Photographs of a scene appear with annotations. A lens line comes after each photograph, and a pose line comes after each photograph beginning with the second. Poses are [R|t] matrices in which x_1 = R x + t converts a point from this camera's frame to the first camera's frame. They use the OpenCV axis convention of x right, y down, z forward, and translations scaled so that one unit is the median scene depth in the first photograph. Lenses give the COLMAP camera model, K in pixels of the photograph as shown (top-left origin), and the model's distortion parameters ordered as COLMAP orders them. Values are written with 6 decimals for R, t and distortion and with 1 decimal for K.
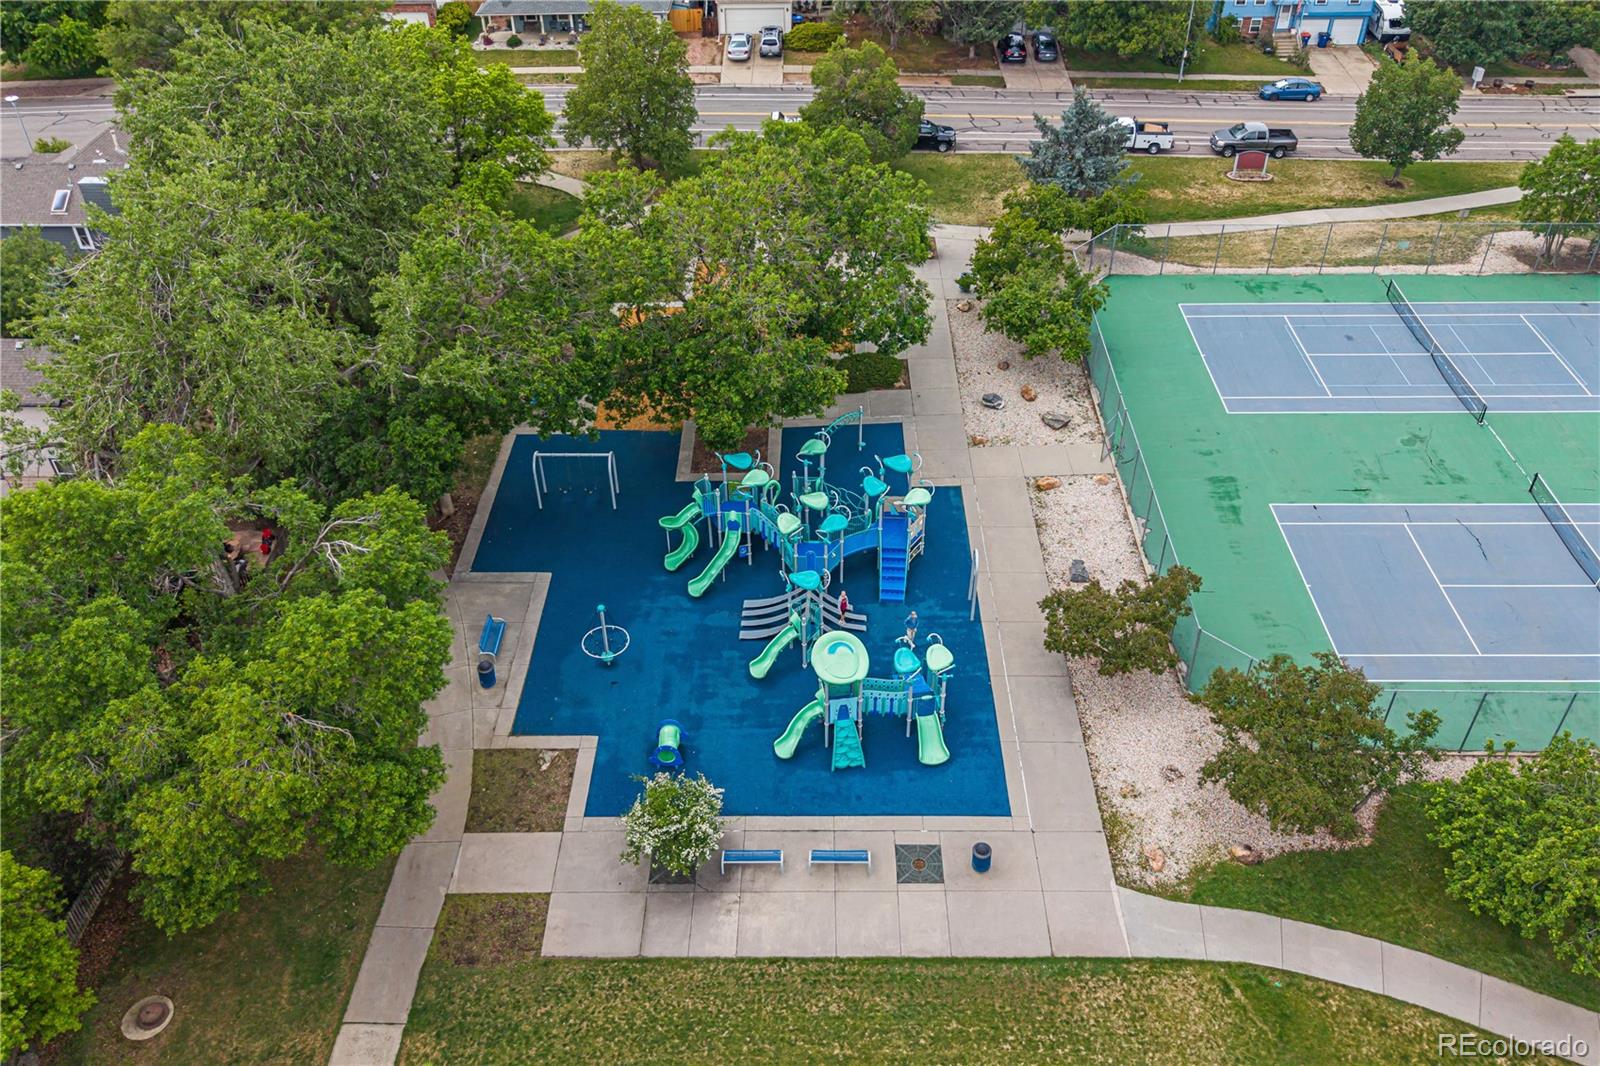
lens RADIAL K [[1288.1, 0, 783.2], [0, 1288.1, 527.4], [0, 0, 1]] dist [0.007552, 0.003362]
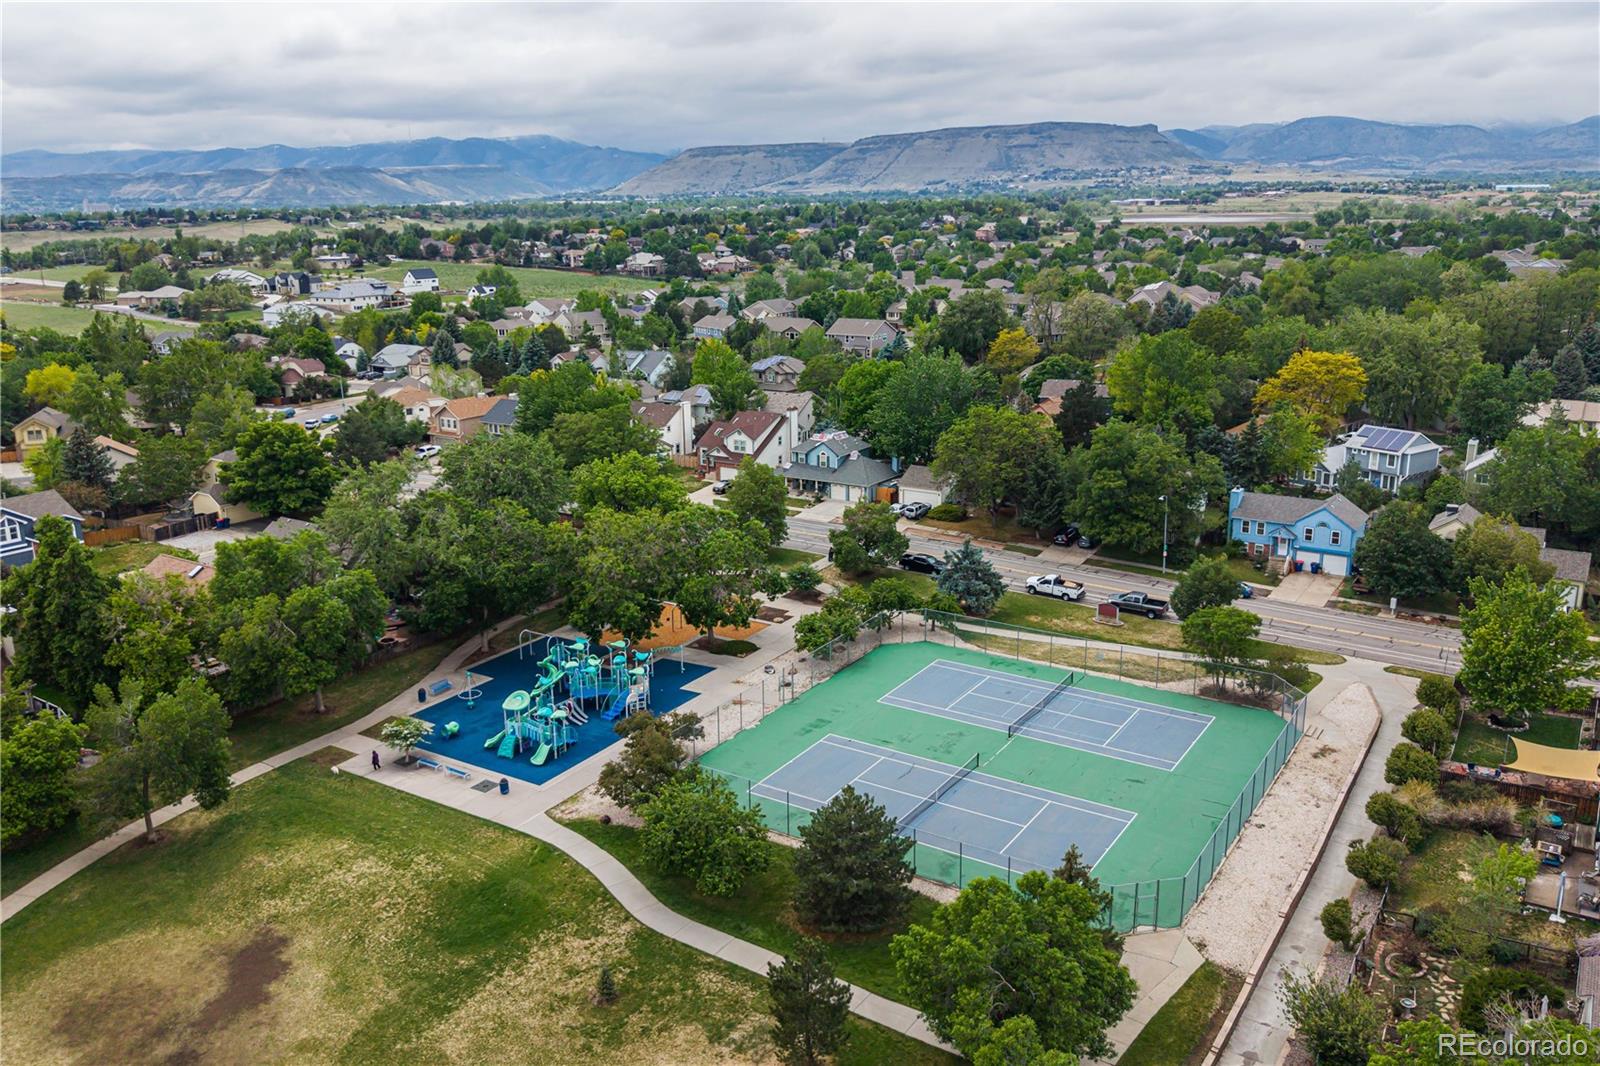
lens RADIAL K [[1280.2, 0, 800.0], [0, 1280.2, 533.0], [0, 0, 1]] dist [0.081570, -0.159715]
pose [[0.847598, 0.138373, -0.512280, 0.895913], [-0.324781, 0.898734, -0.294610, 0.194781], [0.419637, 0.416090, 0.806706, -0.382557]]
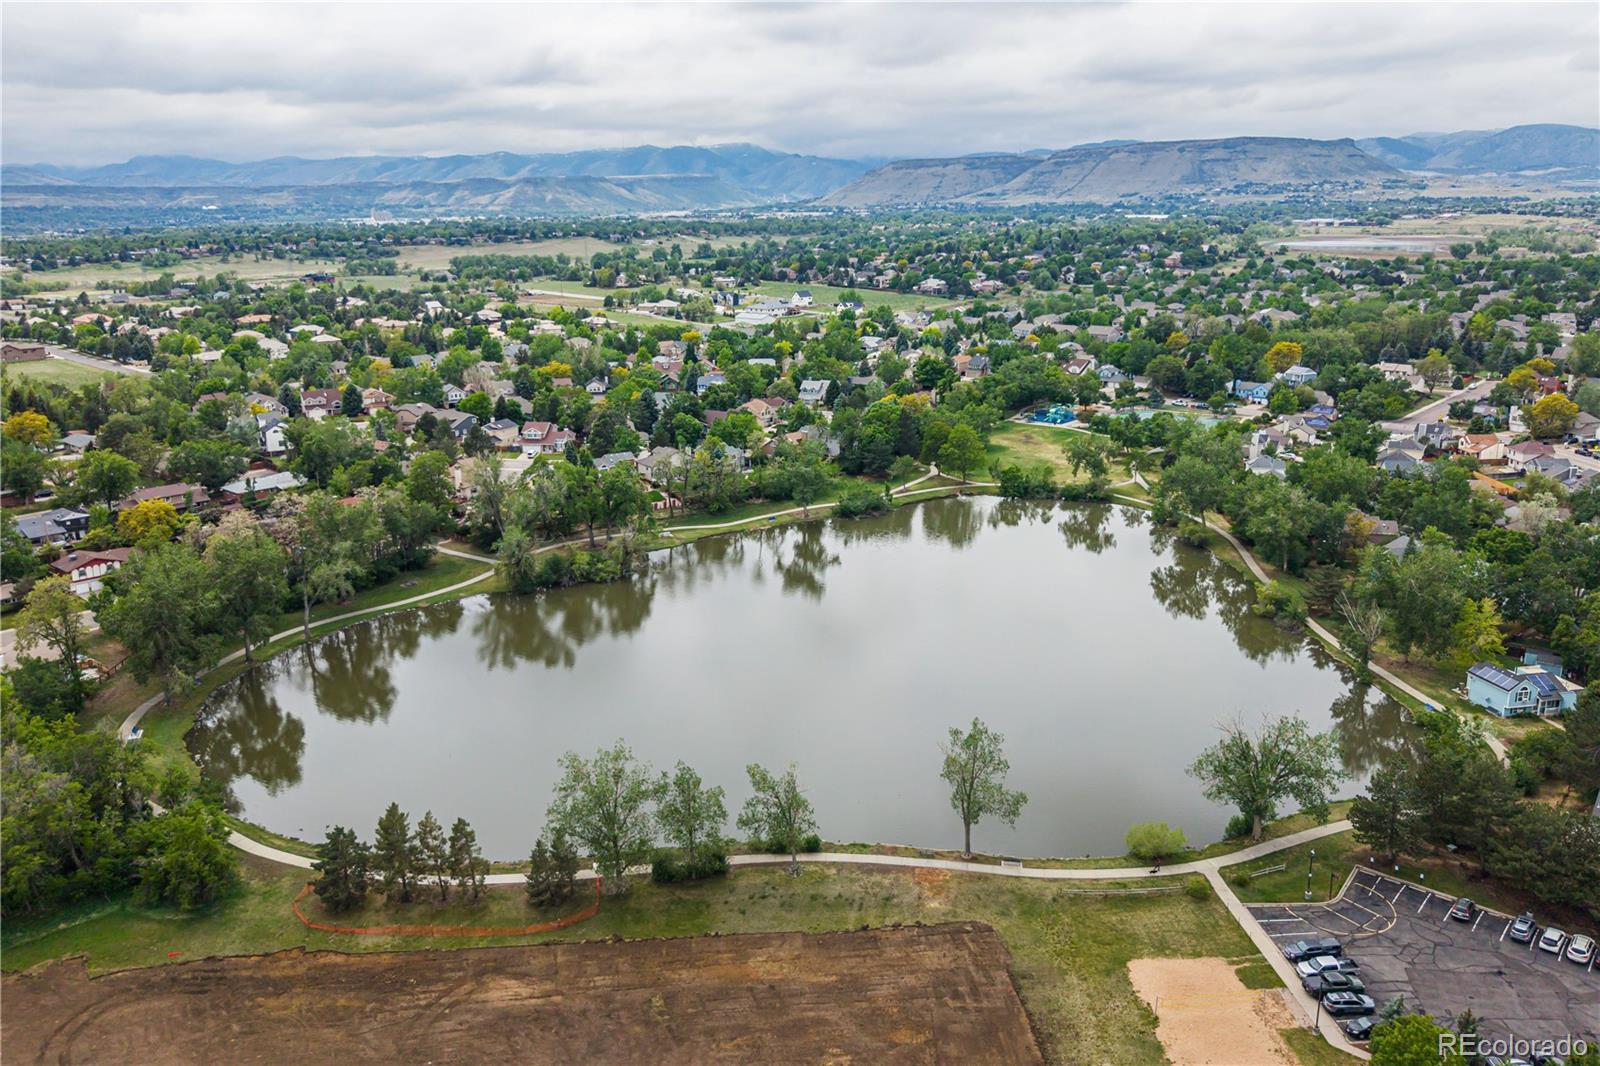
lens RADIAL K [[1280.2, 0, 800.0], [0, 1280.2, 533.0], [0, 0, 1]] dist [0.081570, -0.159715]
pose [[0.766206, 0.170095, -0.619674, 2.825007], [-0.396592, 0.883934, -0.247741, 2.414227], [0.505611, 0.435579, 0.744734, -4.023718]]
